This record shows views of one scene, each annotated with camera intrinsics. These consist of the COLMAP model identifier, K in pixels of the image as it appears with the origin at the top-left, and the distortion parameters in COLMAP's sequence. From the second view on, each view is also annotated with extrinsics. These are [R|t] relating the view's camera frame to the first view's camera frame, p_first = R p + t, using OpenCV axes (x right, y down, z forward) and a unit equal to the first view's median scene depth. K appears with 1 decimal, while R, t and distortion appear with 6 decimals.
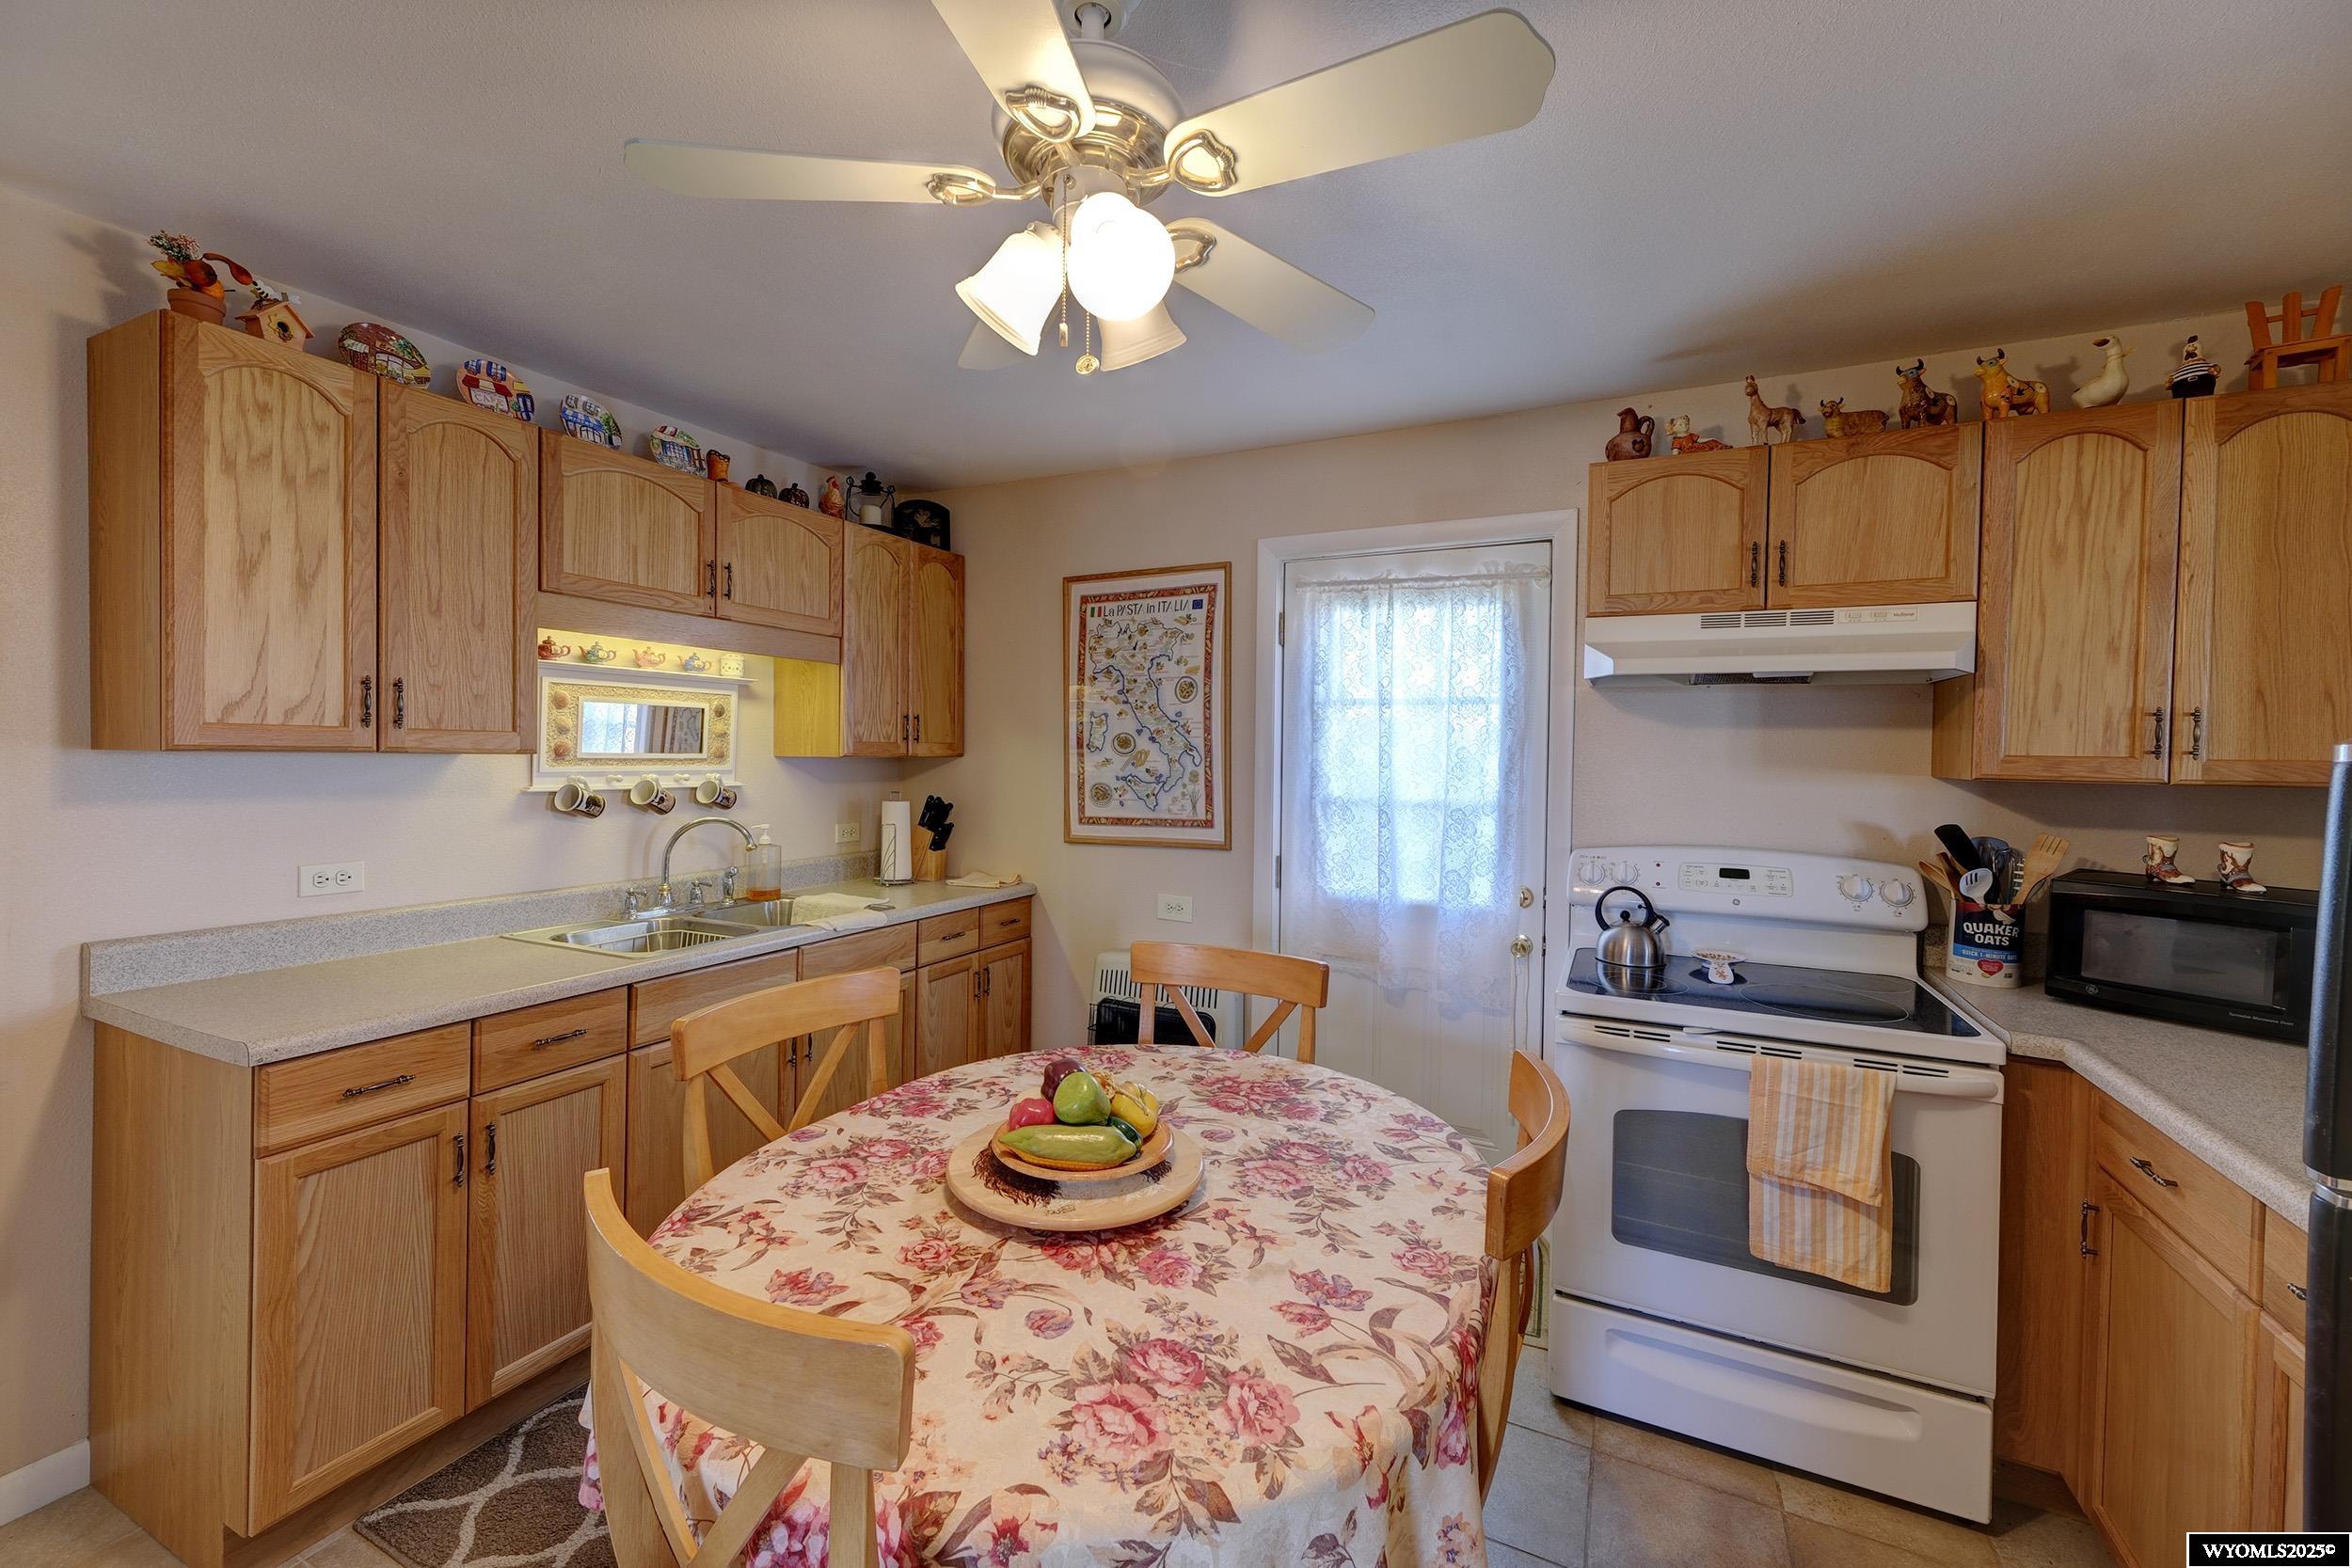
lens RADIAL K [[946.7, 0, 1173.2], [0, 946.7, 770.5], [0, 0, 1]] dist [0.007172, -0.000473]
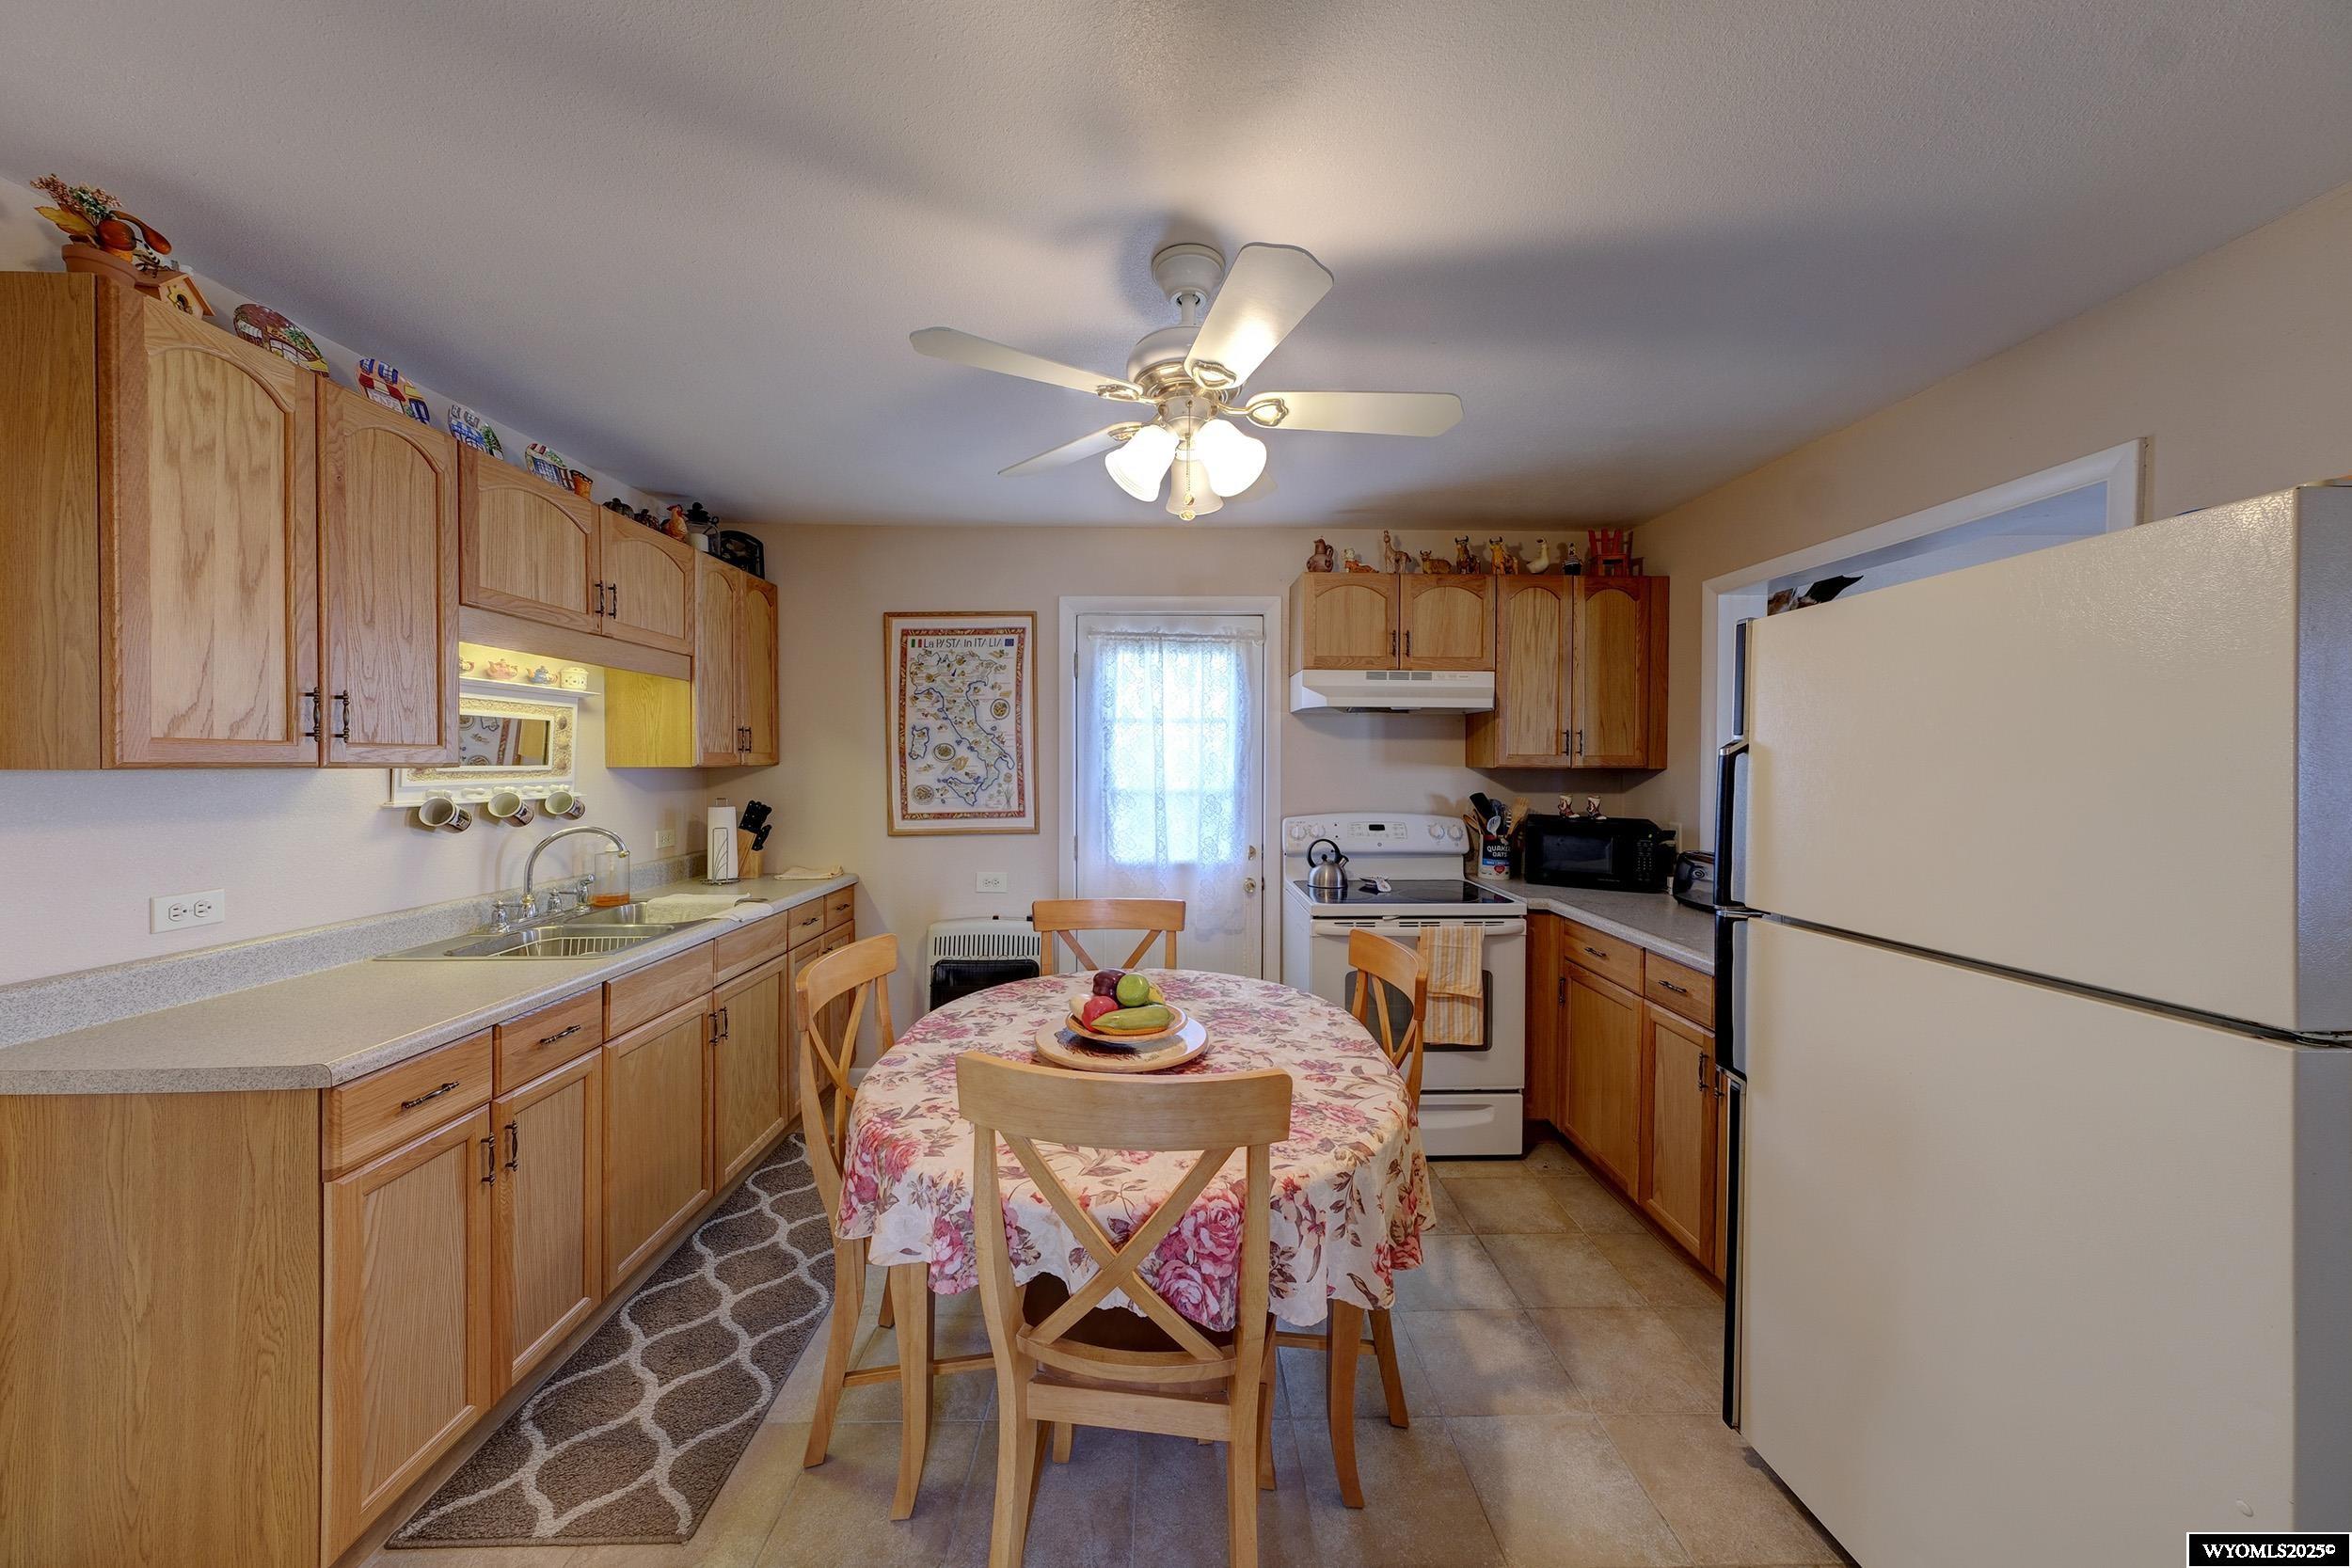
lens RADIAL K [[817.2, 0, 1177.8], [0, 817.2, 774.3], [0, 0, 1]] dist [0.002556, 0.000617]
pose [[0.885984, -0.020769, 0.463250, -0.441469], [0.019874, 0.999779, 0.006814, -0.001218], [-0.463289, 0.003169, 0.886202, -0.122817]]
